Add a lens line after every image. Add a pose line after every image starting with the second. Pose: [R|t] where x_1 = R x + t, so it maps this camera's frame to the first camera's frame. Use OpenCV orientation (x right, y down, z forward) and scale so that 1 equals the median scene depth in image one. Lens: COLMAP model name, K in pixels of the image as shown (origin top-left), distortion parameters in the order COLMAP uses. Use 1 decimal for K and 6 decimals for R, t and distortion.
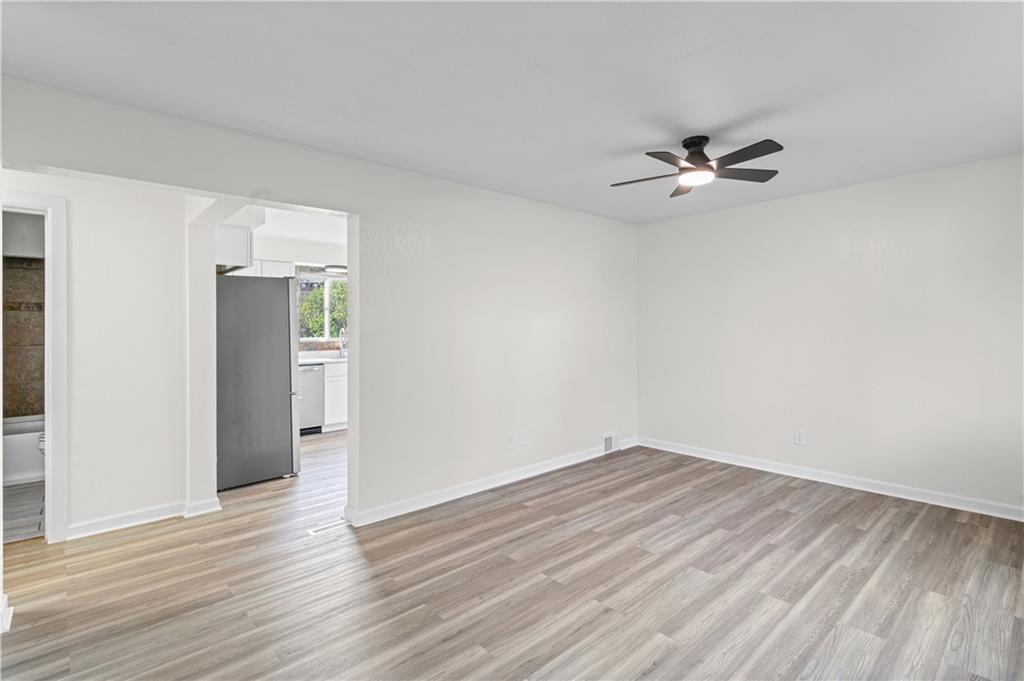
lens RADIAL K [[495.6, 0, 521.4], [0, 495.6, 331.7], [0, 0, 1]] dist [0.001888, 0.002264]
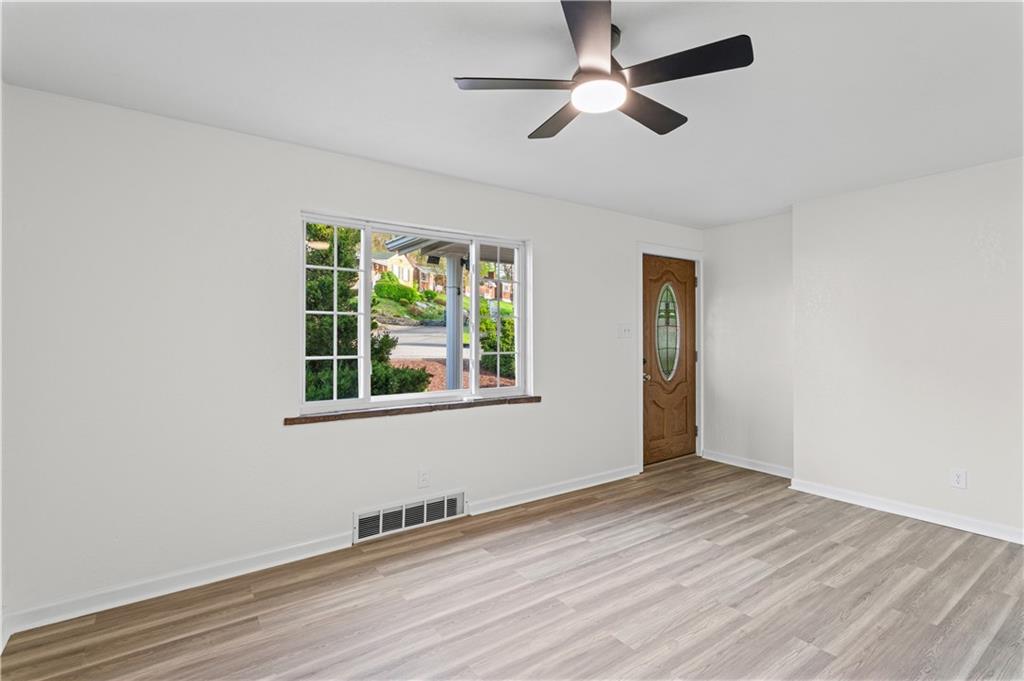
lens RADIAL K [[495.6, 0, 514.6], [0, 495.6, 333.0], [0, 0, 1]] dist [0.001888, 0.002264]
pose [[-0.992083, 0.010267, 0.125161, 0.395056], [0.011924, 0.999851, 0.012497, -0.030431], [-0.125014, 0.013891, -0.992058, 1.660632]]
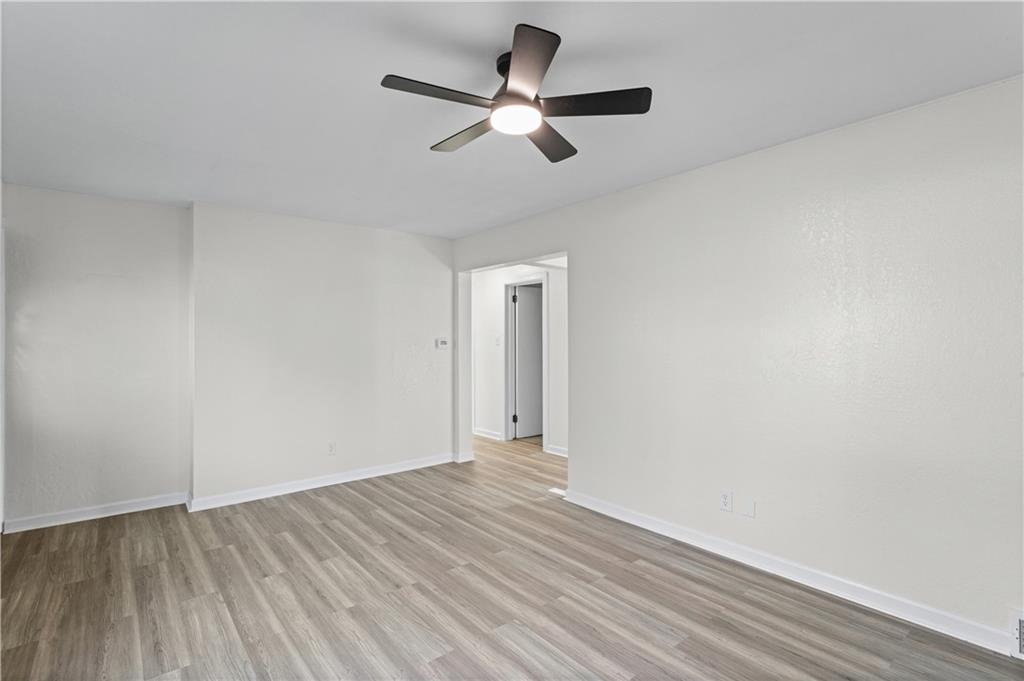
lens RADIAL K [[488.7, 0, 515.9], [0, 488.7, 338.2], [0, 0, 1]] dist [-0.005140, 0.001792]
pose [[-0.058609, 0.003116, -0.998276, 1.033997], [-0.008557, 0.999957, 0.003623, -0.025325], [0.998244, 0.008755, -0.058580, 1.060378]]
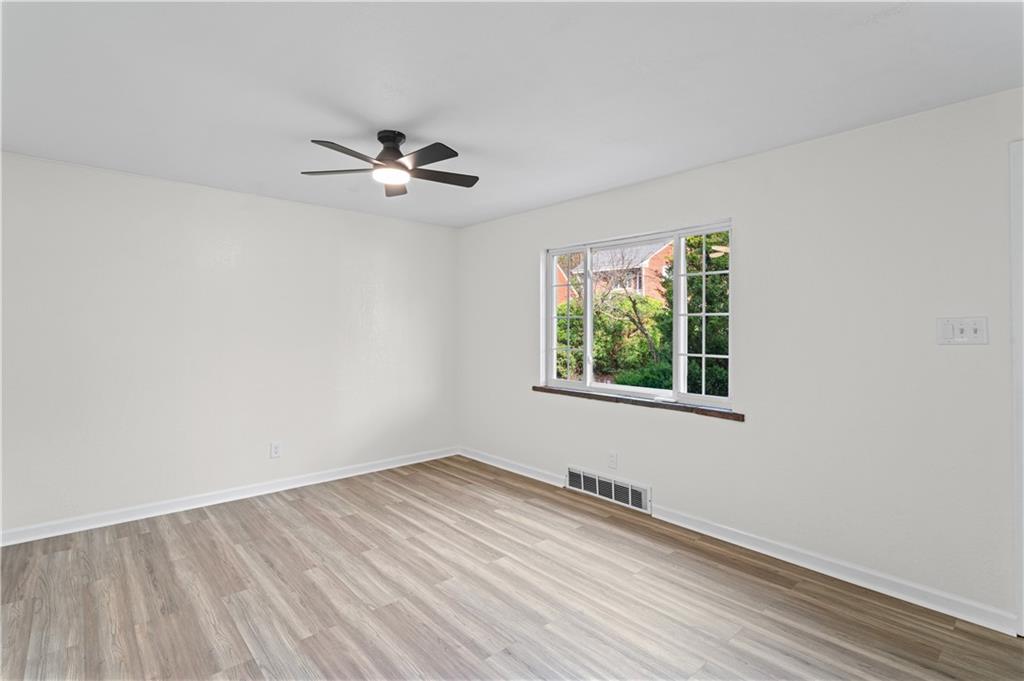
lens RADIAL K [[488.7, 0, 511.1], [0, 488.7, 335.4], [0, 0, 1]] dist [-0.005140, 0.001792]
pose [[0.019907, 0.000786, 0.999802, -0.564833], [0.005443, 0.999985, -0.000895, -0.011021], [-0.999787, 0.005460, 0.019902, 0.769858]]
